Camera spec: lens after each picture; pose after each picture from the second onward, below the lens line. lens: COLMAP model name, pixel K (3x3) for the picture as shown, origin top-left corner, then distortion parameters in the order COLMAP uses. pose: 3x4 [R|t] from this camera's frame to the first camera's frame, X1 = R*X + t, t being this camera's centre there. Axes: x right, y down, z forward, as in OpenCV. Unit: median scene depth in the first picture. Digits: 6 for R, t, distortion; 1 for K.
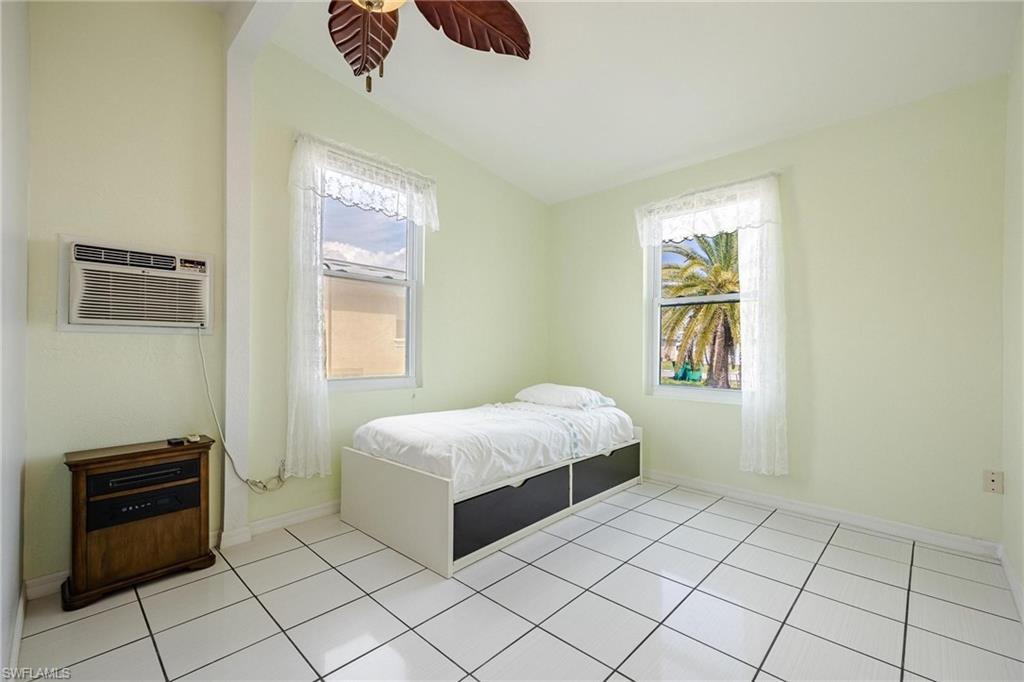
lens RADIAL K [[430.0, 0, 520.3], [0, 430.0, 346.2], [0, 0, 1]] dist [-0.000354, -0.000322]
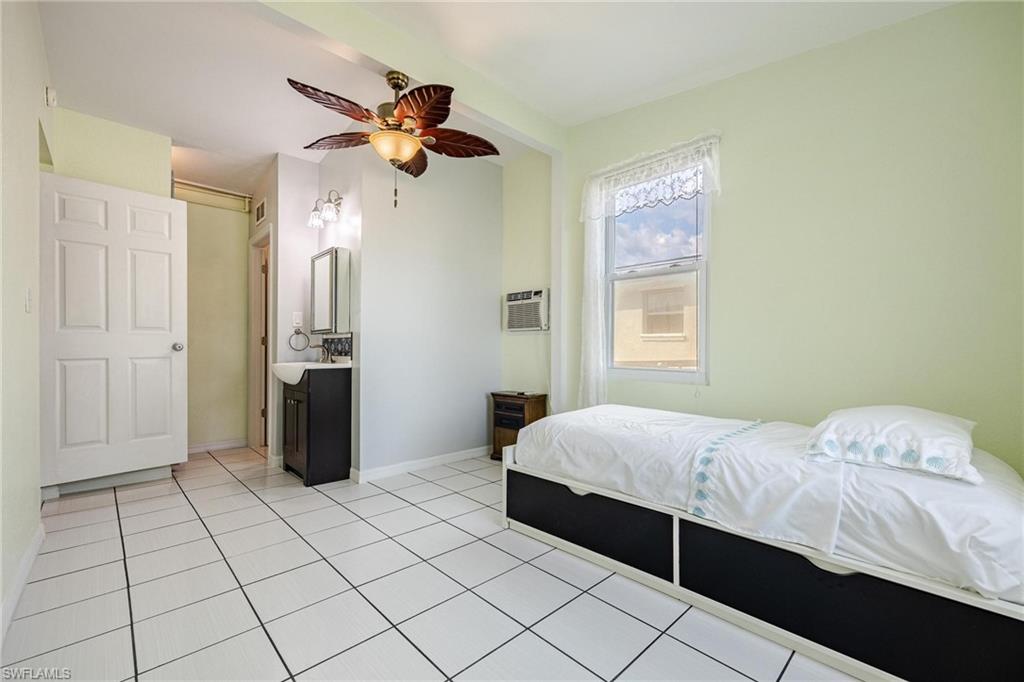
lens RADIAL K [[430.0, 0, 520.7], [0, 430.0, 343.1], [0, 0, 1]] dist [-0.000354, -0.000322]
pose [[-0.052351, -0.017351, -0.998478, 0.743129], [0.005261, 0.999830, -0.017650, 0.030585], [0.998615, -0.006177, -0.052251, 0.791636]]
